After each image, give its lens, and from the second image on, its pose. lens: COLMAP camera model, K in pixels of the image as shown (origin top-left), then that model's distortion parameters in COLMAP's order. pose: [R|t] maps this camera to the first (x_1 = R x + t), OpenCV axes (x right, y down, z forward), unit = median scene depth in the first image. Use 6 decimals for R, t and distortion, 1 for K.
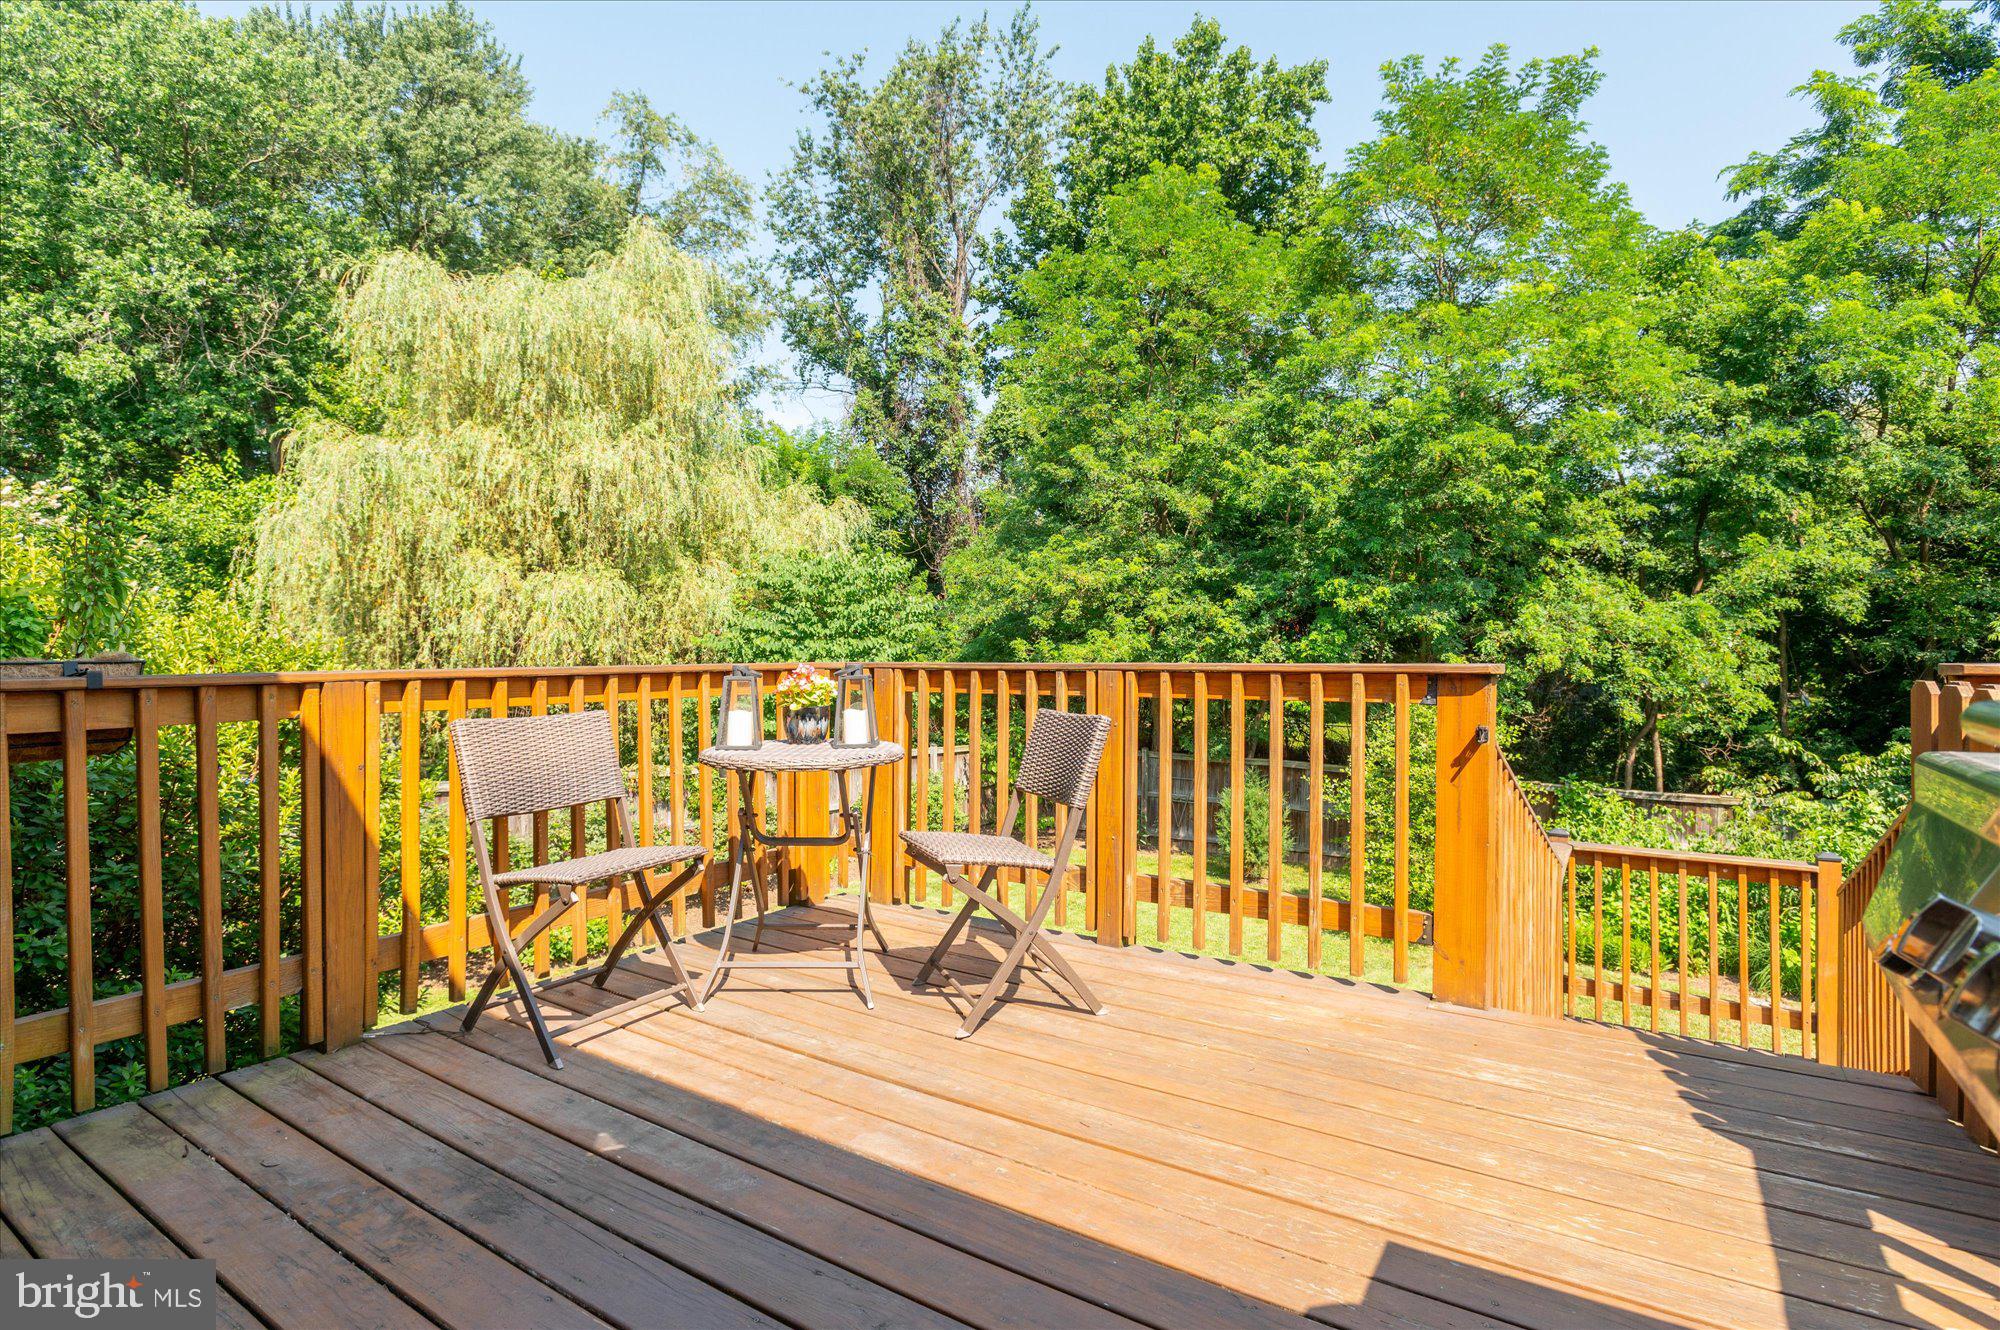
lens RADIAL K [[1002.7, 0, 1004.0], [0, 1002.7, 652.7], [0, 0, 1]] dist [0.000880, -0.000712]
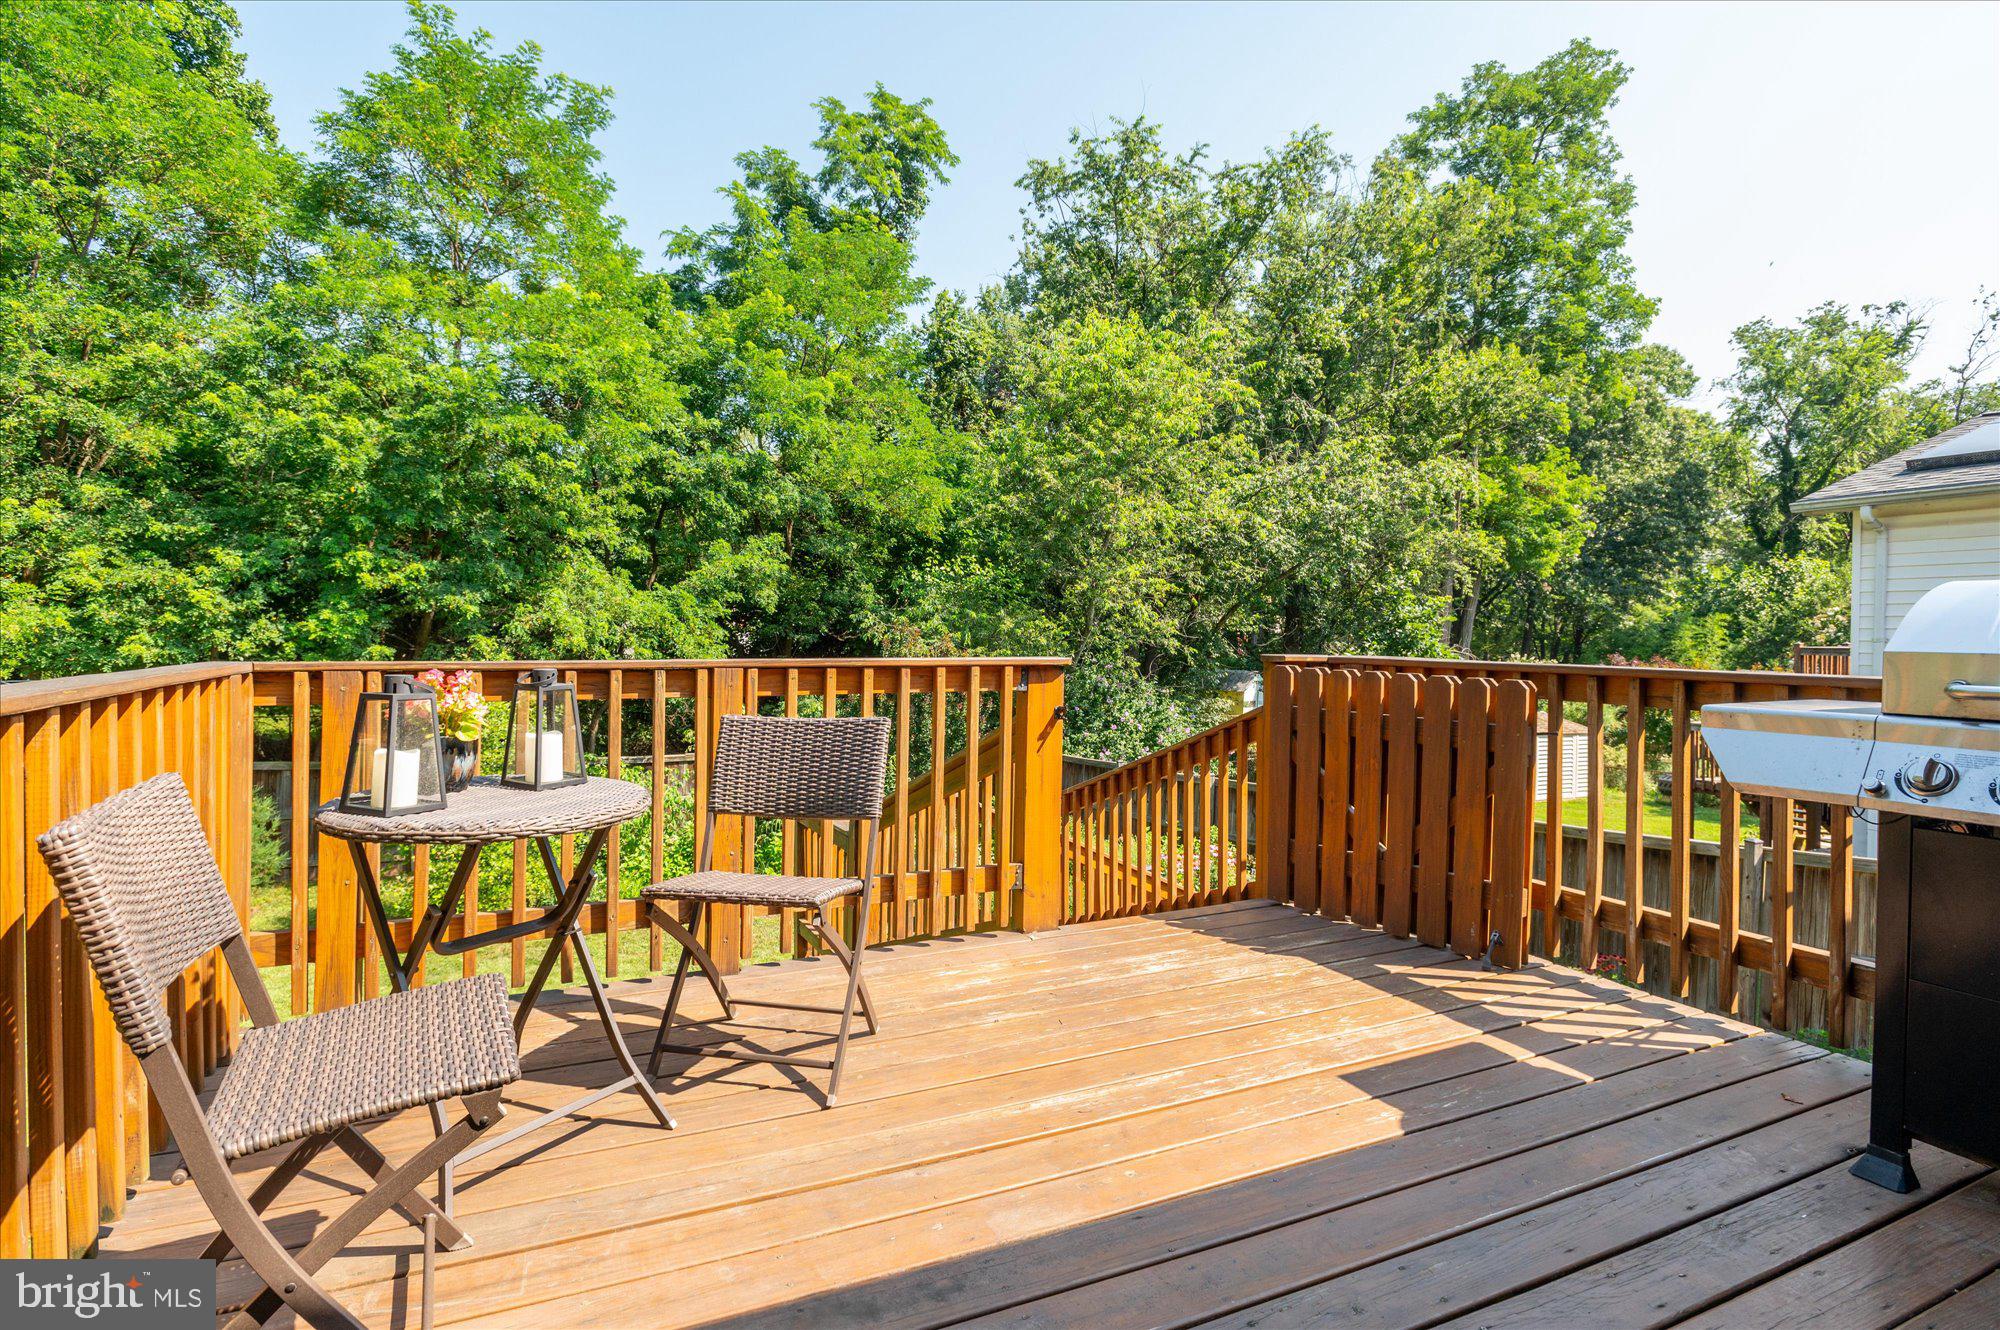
lens RADIAL K [[1002.7, 0, 954.6], [0, 1002.7, 623.3], [0, 0, 1]] dist [0.000880, -0.000712]
pose [[0.543379, 0.011750, 0.839405, -0.123662], [-0.005256, 0.999930, -0.010594, -0.003159], [-0.839471, 0.001344, 0.543403, 0.078271]]
